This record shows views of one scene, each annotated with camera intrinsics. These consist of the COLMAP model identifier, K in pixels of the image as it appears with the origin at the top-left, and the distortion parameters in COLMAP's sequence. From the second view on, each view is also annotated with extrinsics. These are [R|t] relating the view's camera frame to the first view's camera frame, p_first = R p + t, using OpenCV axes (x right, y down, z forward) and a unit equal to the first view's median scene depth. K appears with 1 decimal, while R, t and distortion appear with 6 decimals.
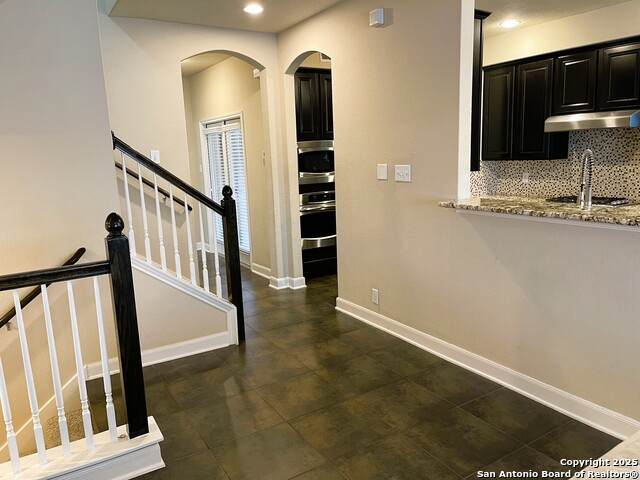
lens RADIAL K [[482.7, 0, 320.0], [0, 482.7, 240.0], [0, 0, 1]] dist [-0.003919, -0.002268]
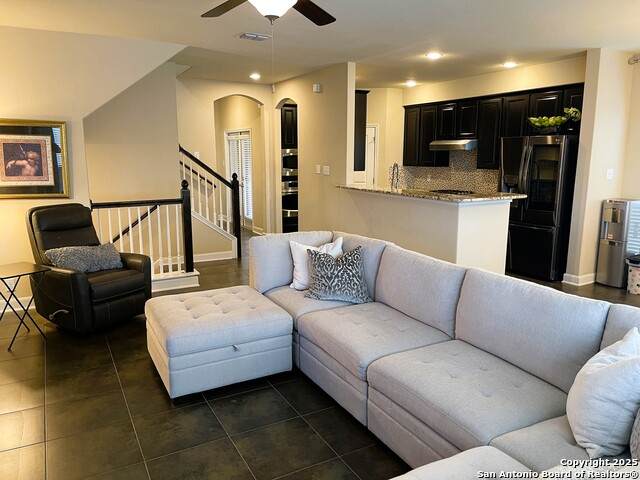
lens RADIAL K [[468.1, 0, 320.0], [0, 468.1, 240.0], [0, 0, 1]] dist [0.004148, -0.000532]
pose [[0.997987, 0.049178, -0.040036, 0.176566], [-0.048890, 0.998771, 0.008145, 0.092289], [0.040388, -0.006172, 0.999165, -0.640687]]
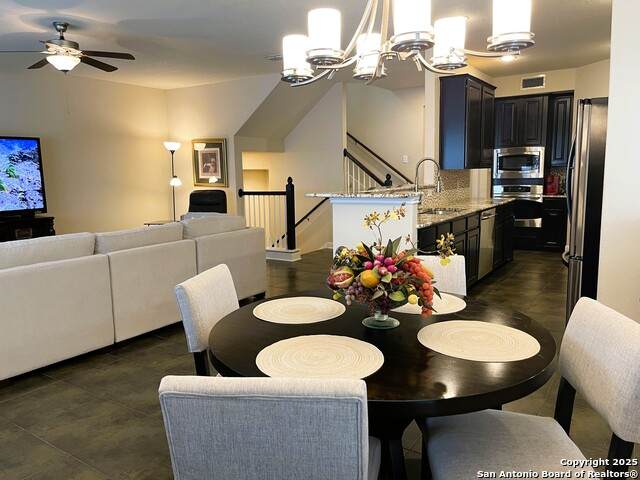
lens RADIAL K [[482.7, 0, 320.0], [0, 482.7, 240.0], [0, 0, 1]] dist [-0.003919, -0.002268]
pose [[0.413986, 0.155420, -0.896917, 1.154812], [-0.158447, 0.982578, 0.097130, 0.006311], [0.896387, 0.101903, 0.431399, -0.062553]]
